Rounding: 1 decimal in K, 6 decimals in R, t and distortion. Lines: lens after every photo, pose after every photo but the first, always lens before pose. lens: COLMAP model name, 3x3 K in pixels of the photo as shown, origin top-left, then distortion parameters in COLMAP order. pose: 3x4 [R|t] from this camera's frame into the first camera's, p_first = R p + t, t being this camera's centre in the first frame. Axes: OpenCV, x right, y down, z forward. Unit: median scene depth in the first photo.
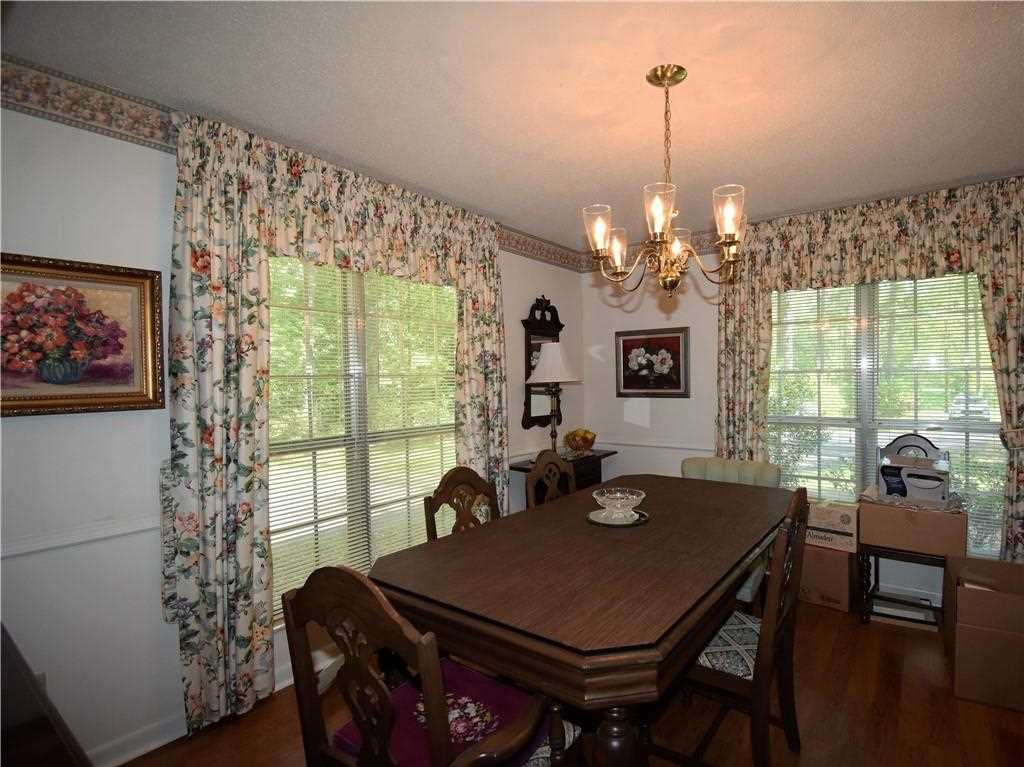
lens RADIAL K [[529.5, 0, 515.0], [0, 529.5, 391.0], [0, 0, 1]] dist [-0.025352, -0.001114]
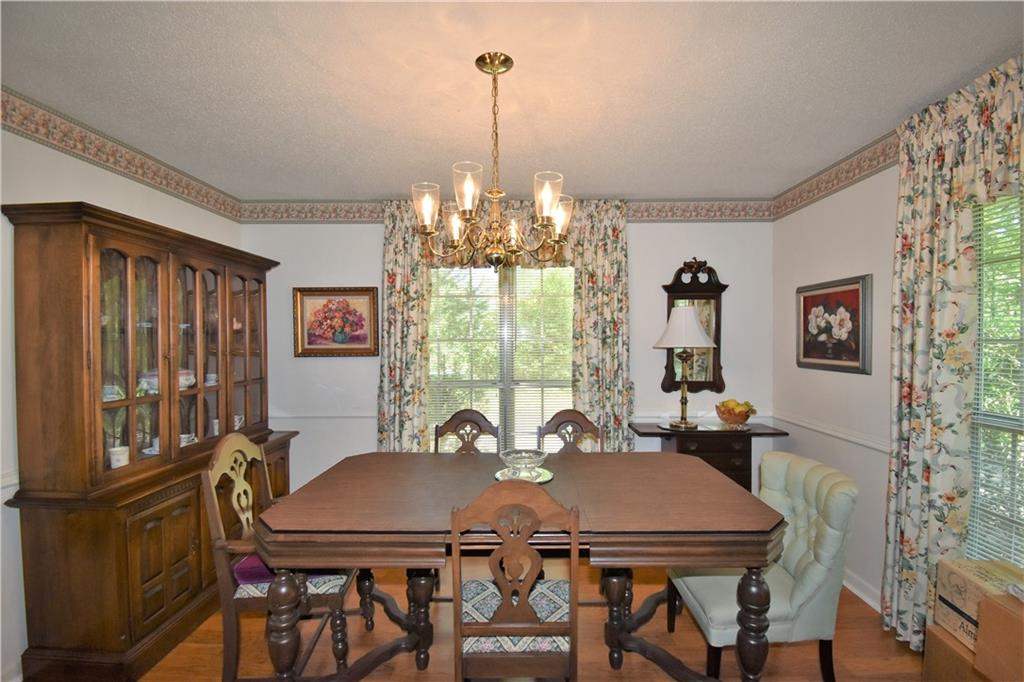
lens RADIAL K [[453.3, 0, 517.1], [0, 453.3, 343.9], [0, 0, 1]] dist [0.018827, -0.026657]
pose [[0.557556, 0.020897, -0.829876, 0.632377], [-0.022329, 0.999699, 0.010172, -0.026302], [0.829839, 0.012859, 0.557855, 0.298261]]
